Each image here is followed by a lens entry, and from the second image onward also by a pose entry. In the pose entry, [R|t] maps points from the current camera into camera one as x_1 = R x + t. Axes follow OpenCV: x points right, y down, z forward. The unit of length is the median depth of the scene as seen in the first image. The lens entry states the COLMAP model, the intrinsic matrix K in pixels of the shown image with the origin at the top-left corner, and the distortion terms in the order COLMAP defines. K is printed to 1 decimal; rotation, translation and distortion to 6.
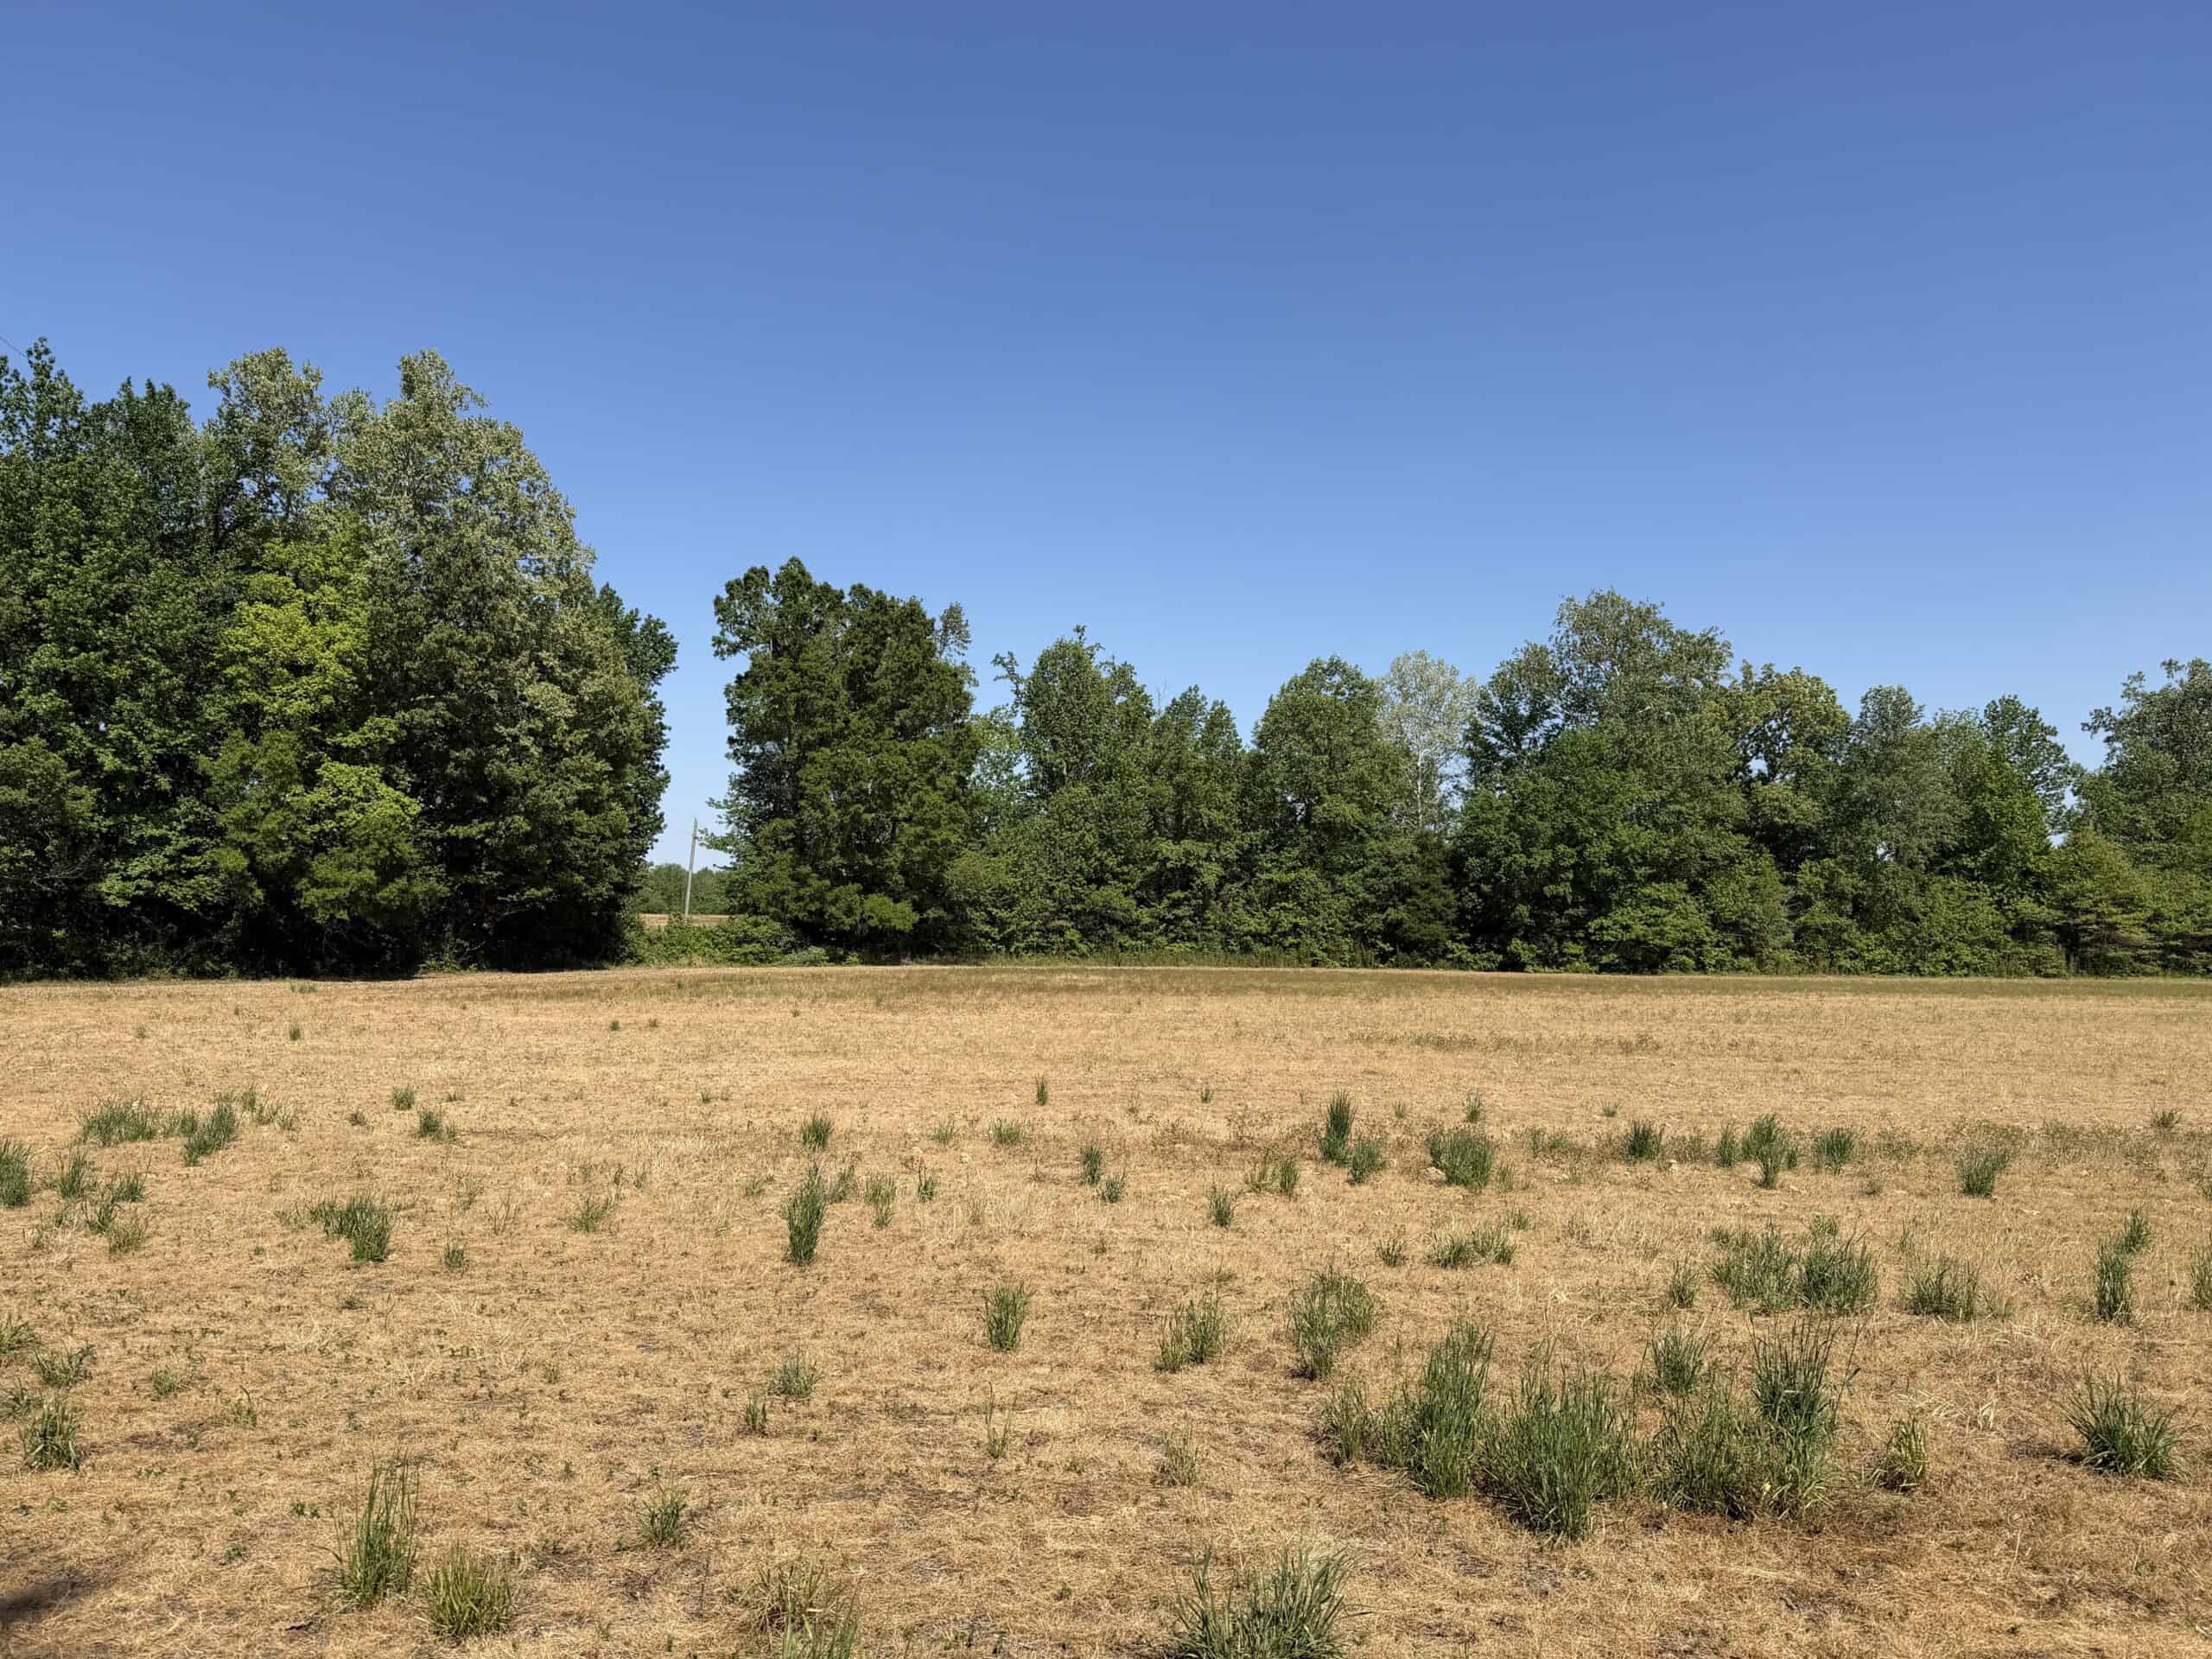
lens RADIAL K [[1538.6, 0, 1094.1], [0, 1538.6, 813.8], [0, 0, 1]] dist [0.061552, -0.095062]
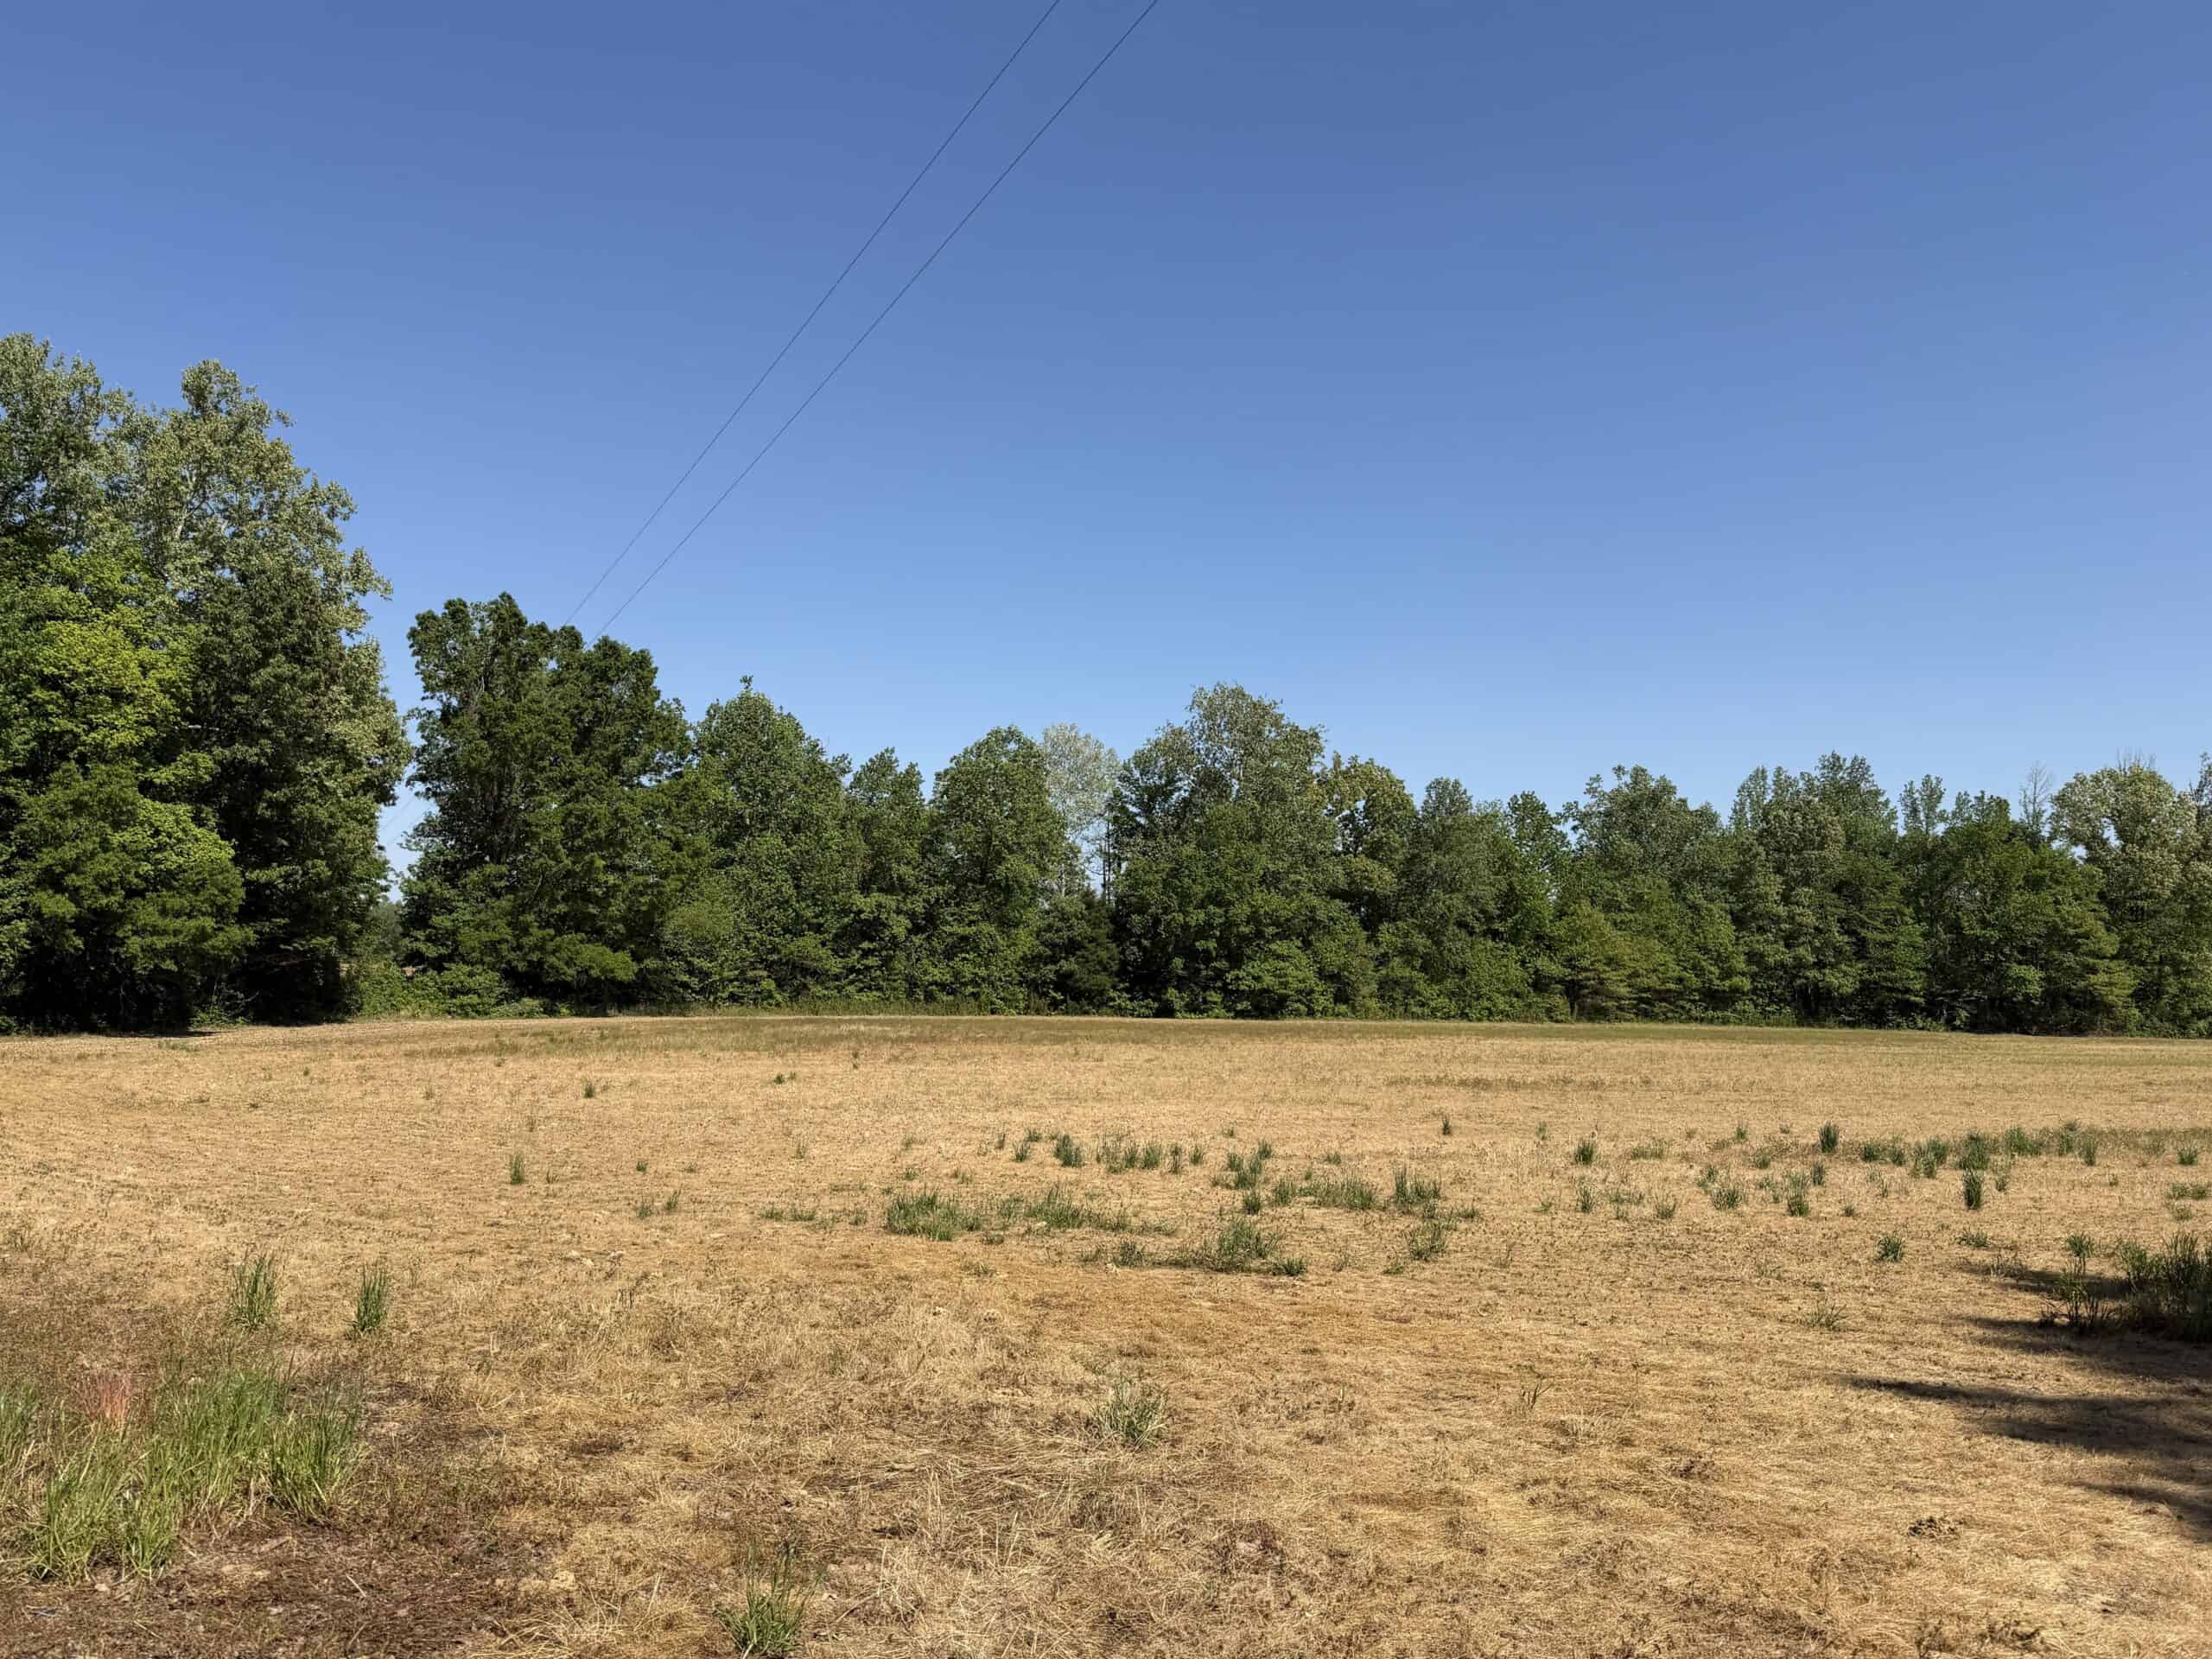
lens RADIAL K [[1567.3, 0, 1095.1], [0, 1567.3, 790.7], [0, 0, 1]] dist [0.110199, -0.144150]
pose [[0.933698, 0.046928, 0.354972, -0.185509], [-0.032034, 0.998347, -0.047724, -0.006319], [-0.356625, 0.033189, 0.933658, -0.051466]]
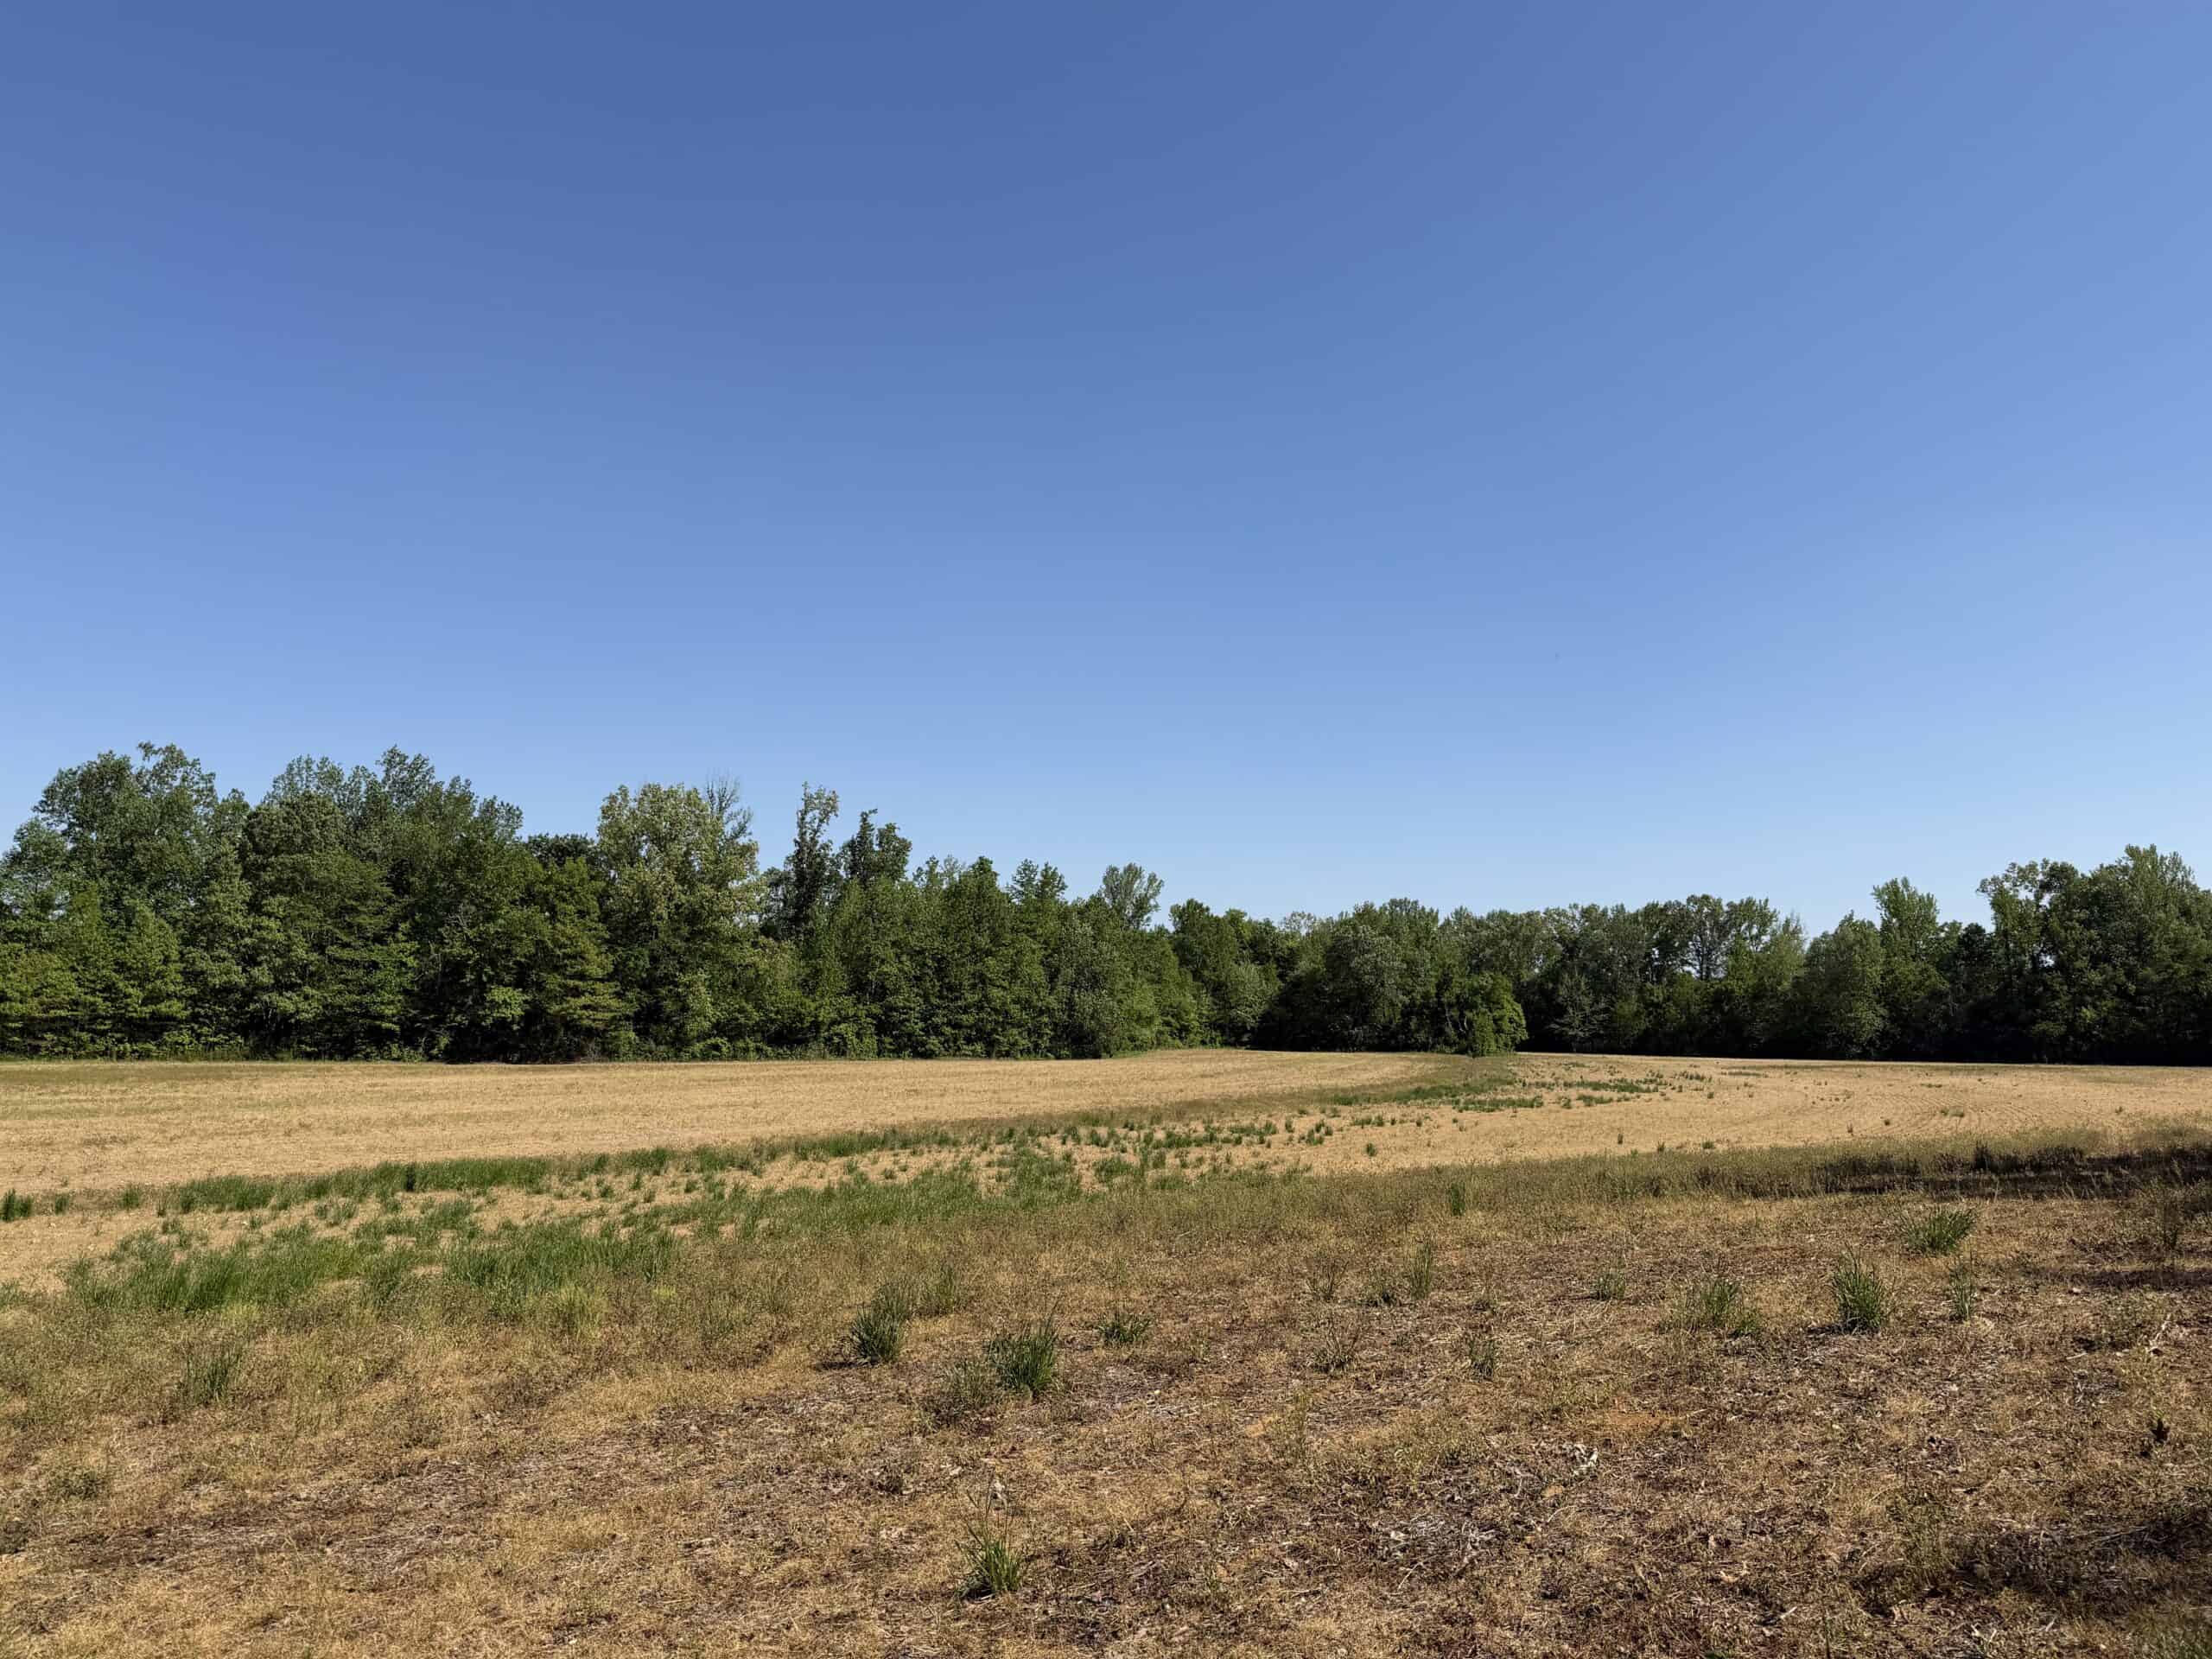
lens RADIAL K [[1529.4, 0, 1085.7], [0, 1529.4, 834.6], [0, 0, 1]] dist [0.165681, -0.267665]
pose [[0.584167, 0.089428, 0.806691, 0.290790], [-0.064578, 0.995881, -0.063637, -0.018351], [-0.809060, -0.014920, 0.587537, -0.134359]]
